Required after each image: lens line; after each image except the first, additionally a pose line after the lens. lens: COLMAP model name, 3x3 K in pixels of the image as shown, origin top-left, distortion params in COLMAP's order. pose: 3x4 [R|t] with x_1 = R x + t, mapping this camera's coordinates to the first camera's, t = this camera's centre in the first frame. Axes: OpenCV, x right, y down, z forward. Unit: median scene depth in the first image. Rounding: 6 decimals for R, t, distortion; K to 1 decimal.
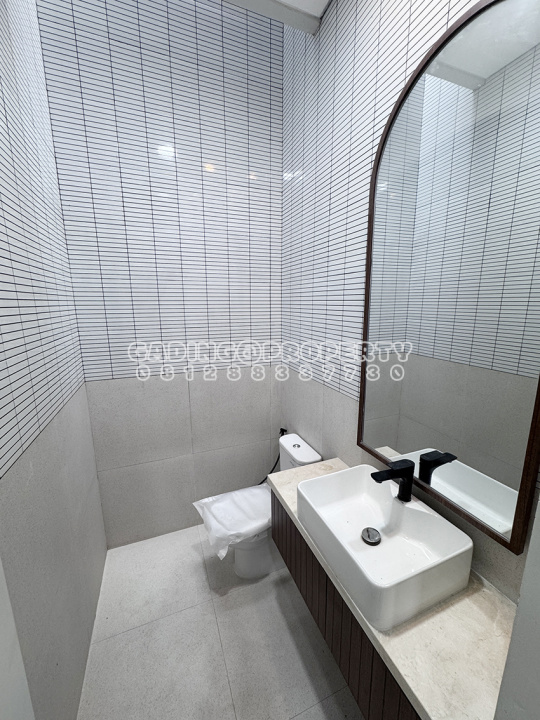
lens RADIAL K [[287.7, 0, 274.2], [0, 287.7, 357.6], [0, 0, 1]] dist [-0.006212, -0.000061]
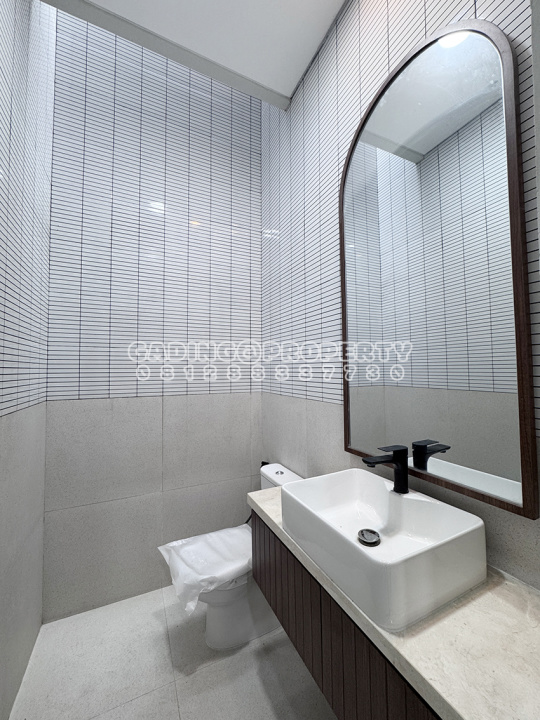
lens RADIAL K [[287.7, 0, 274.2], [0, 287.7, 357.6], [0, 0, 1]] dist [-0.006212, -0.000061]
pose [[0.997581, -0.003114, 0.069438, -0.001366], [0.019091, 0.972848, -0.230656, 0.190324], [-0.066834, 0.231424, 0.970555, 0.041991]]
